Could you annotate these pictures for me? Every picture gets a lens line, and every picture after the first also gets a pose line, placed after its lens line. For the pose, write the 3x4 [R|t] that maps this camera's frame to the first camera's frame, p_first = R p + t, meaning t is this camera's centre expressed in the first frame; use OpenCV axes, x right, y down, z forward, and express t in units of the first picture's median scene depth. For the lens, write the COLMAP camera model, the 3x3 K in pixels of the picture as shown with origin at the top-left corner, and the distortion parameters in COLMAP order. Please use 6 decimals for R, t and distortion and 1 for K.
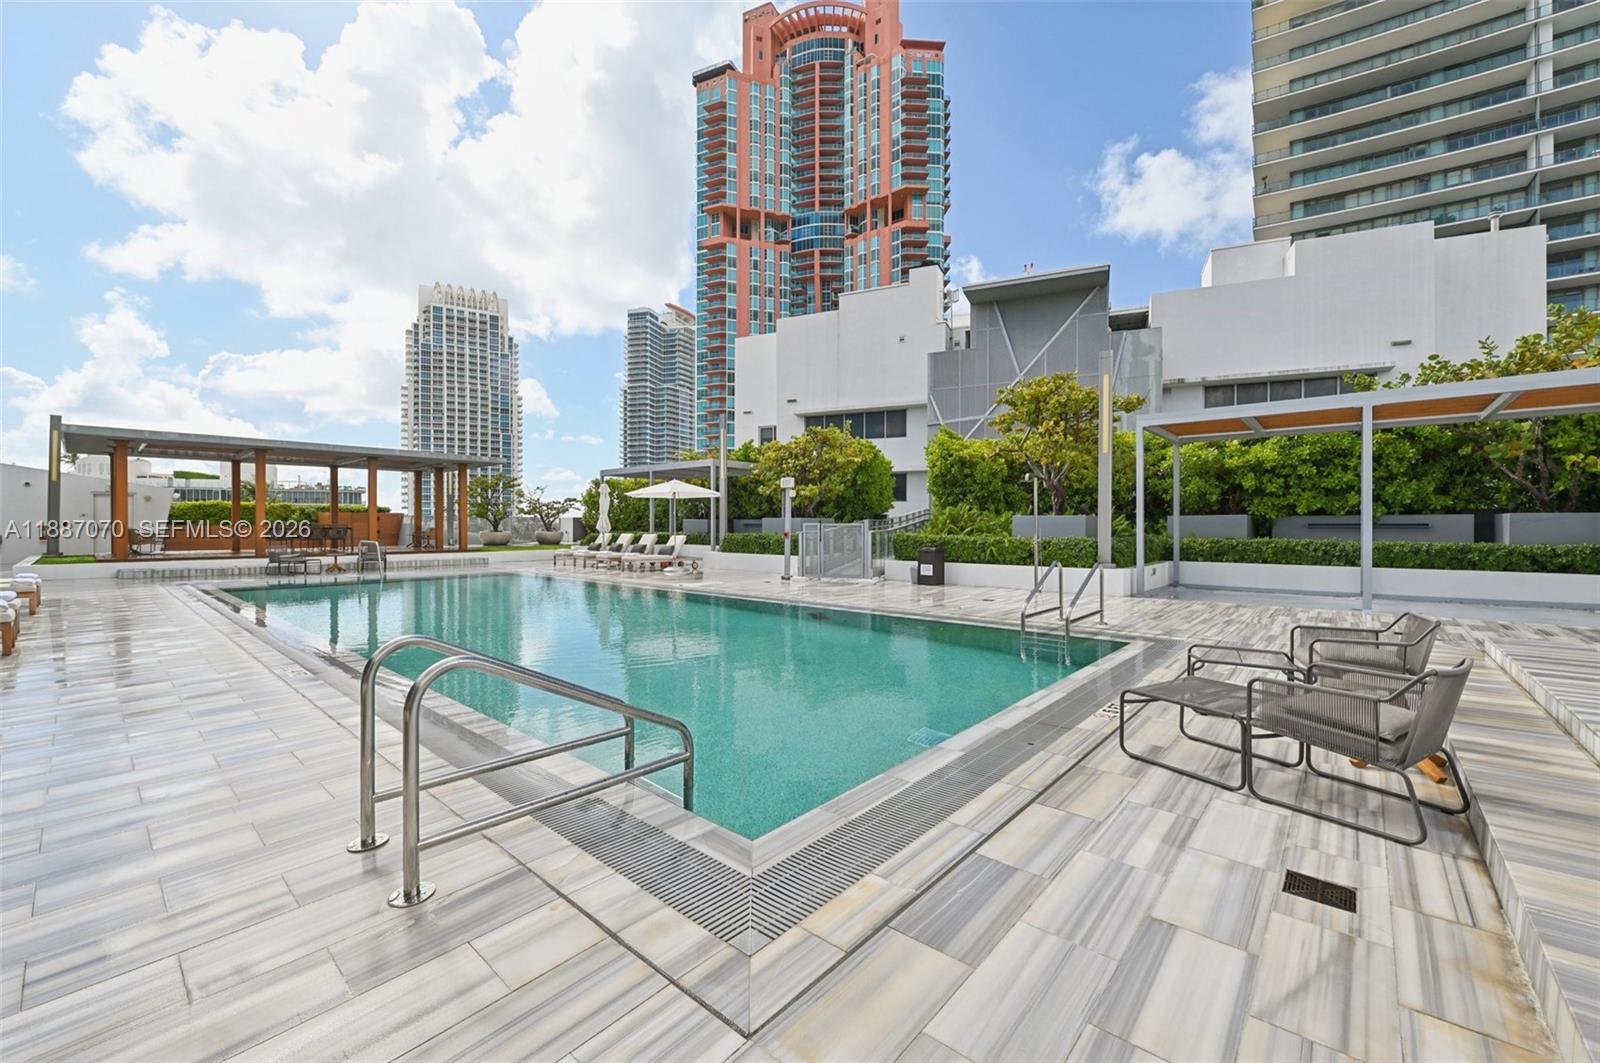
lens RADIAL K [[638.3, 0, 785.3], [0, 638.3, 525.1], [0, 0, 1]] dist [-0.006711, -0.000286]
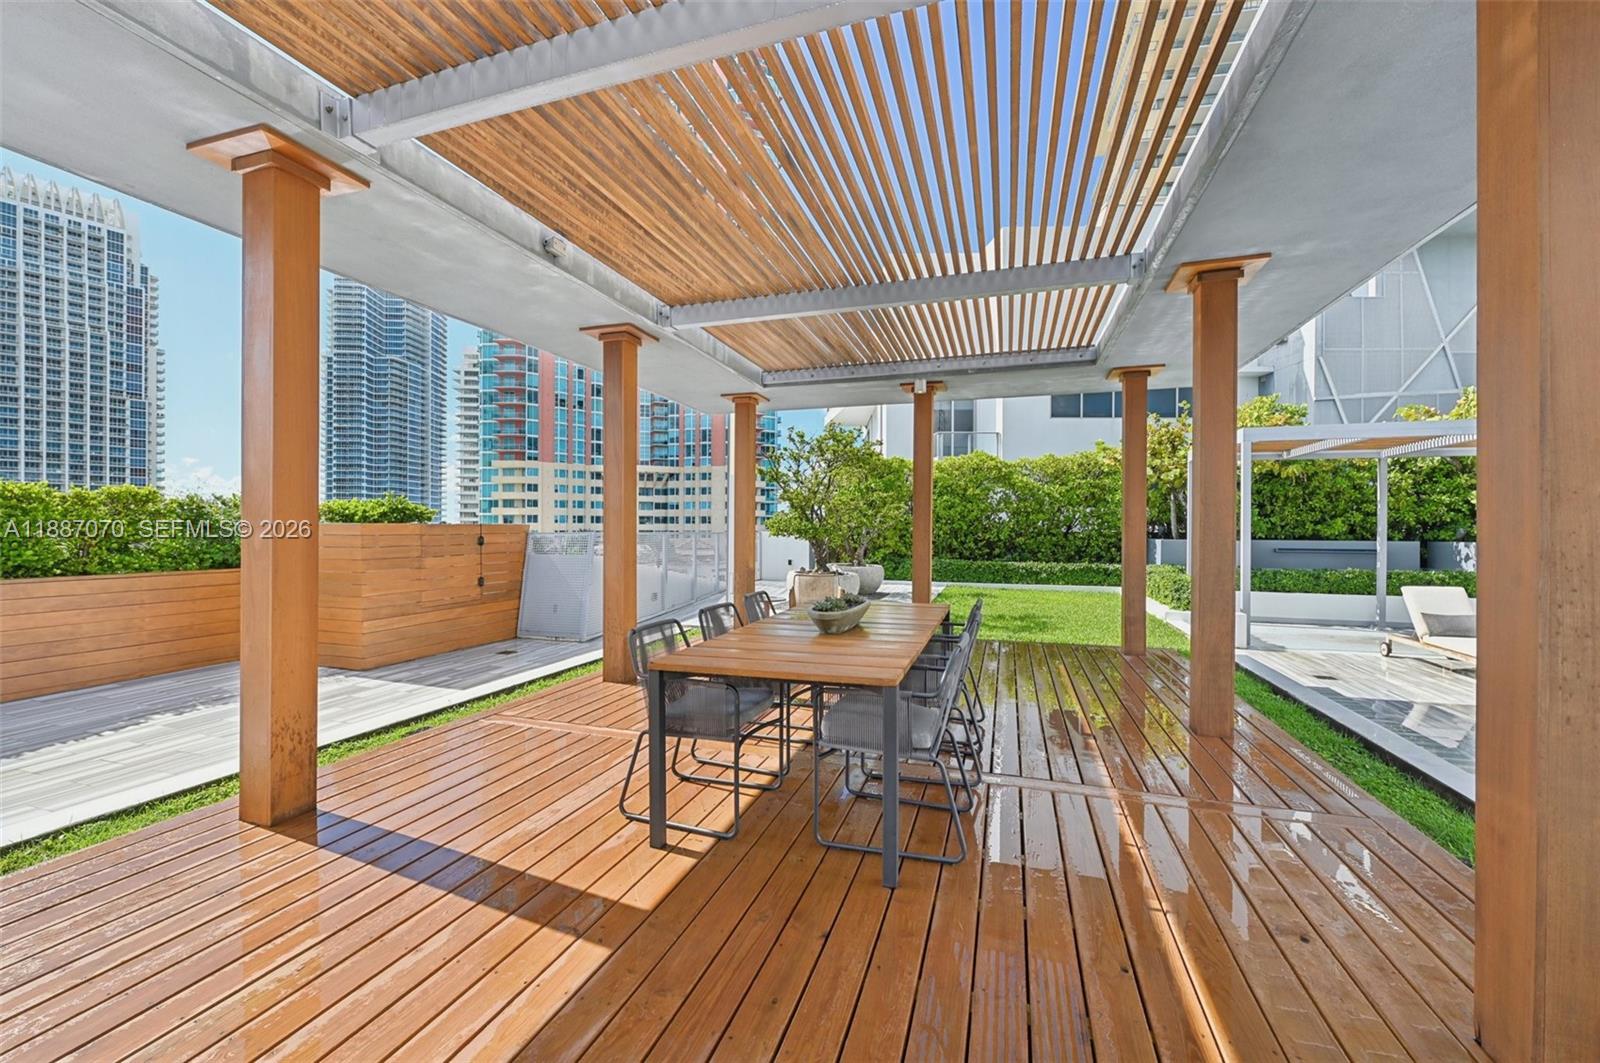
lens RADIAL K [[638.3, 0, 792.8], [0, 638.3, 528.8], [0, 0, 1]] dist [-0.006711, -0.000286]
pose [[0.915464, 0.000349, 0.402399, -0.105811], [-0.001680, 0.999994, 0.002955, -0.002866], [-0.402396, -0.003381, 0.915460, 0.107602]]
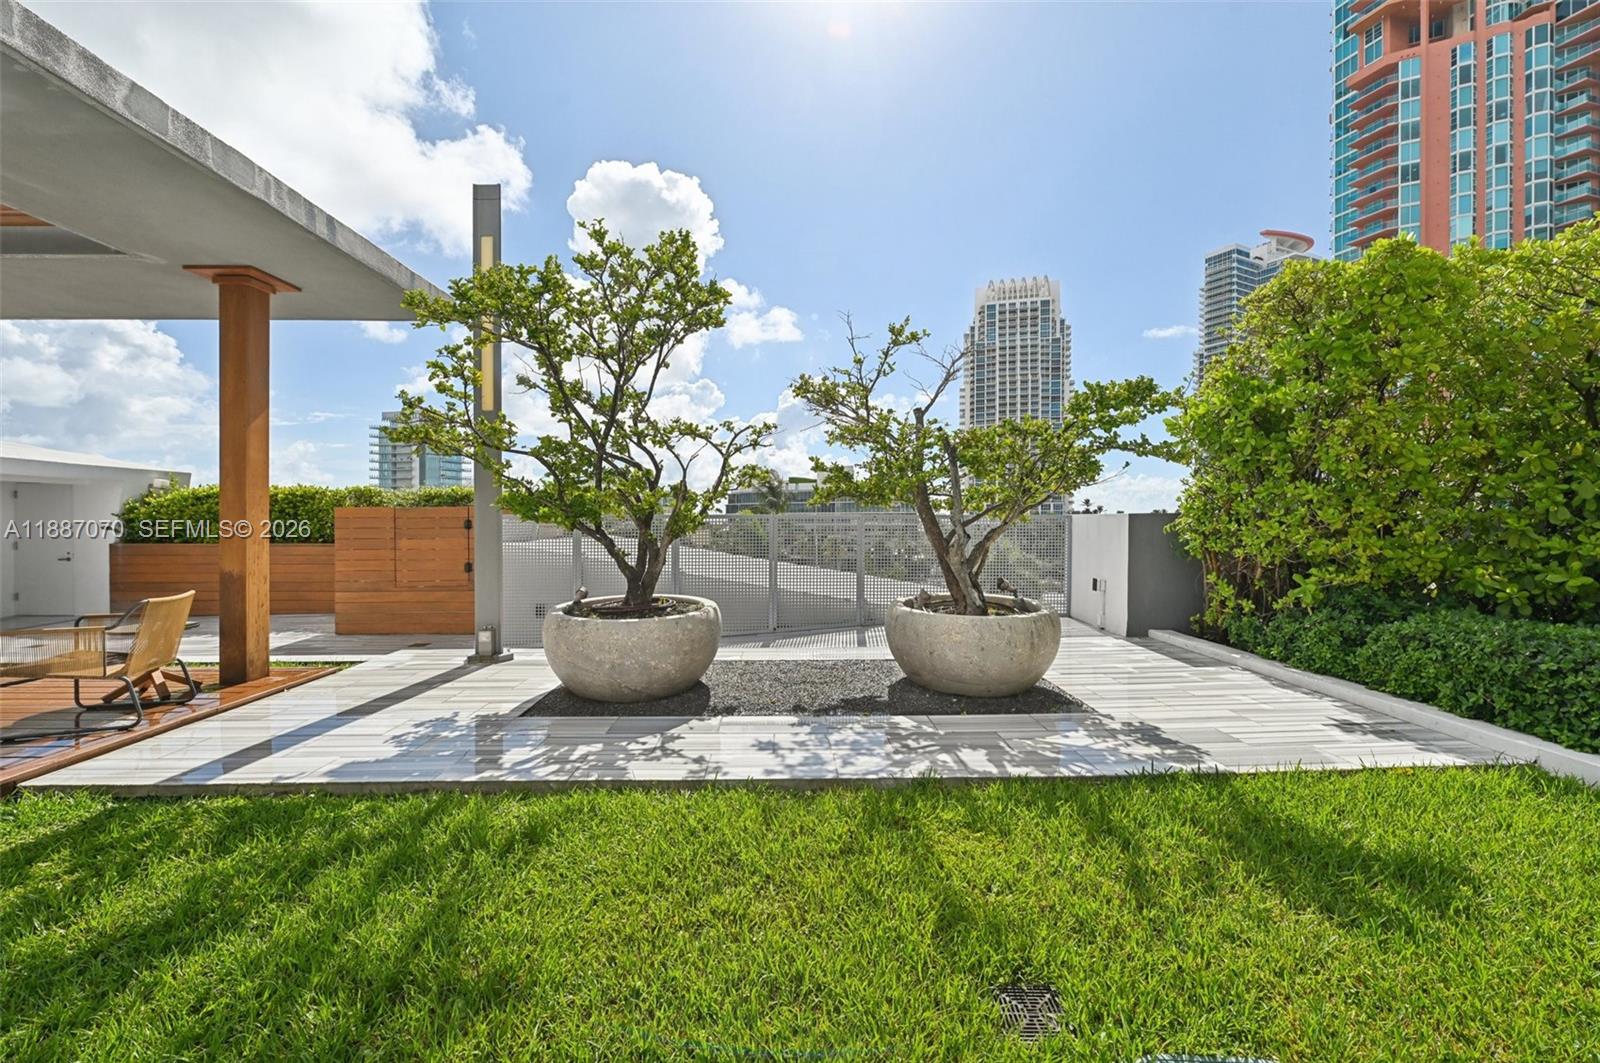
lens RADIAL K [[638.3, 0, 801.3], [0, 638.3, 526.4], [0, 0, 1]] dist [-0.006711, -0.000286]
pose [[0.695413, 0.003519, -0.718602, -0.051680], [0.004848, 0.999942, 0.009589, -0.001873], [0.718594, -0.010152, 0.695356, 0.152115]]
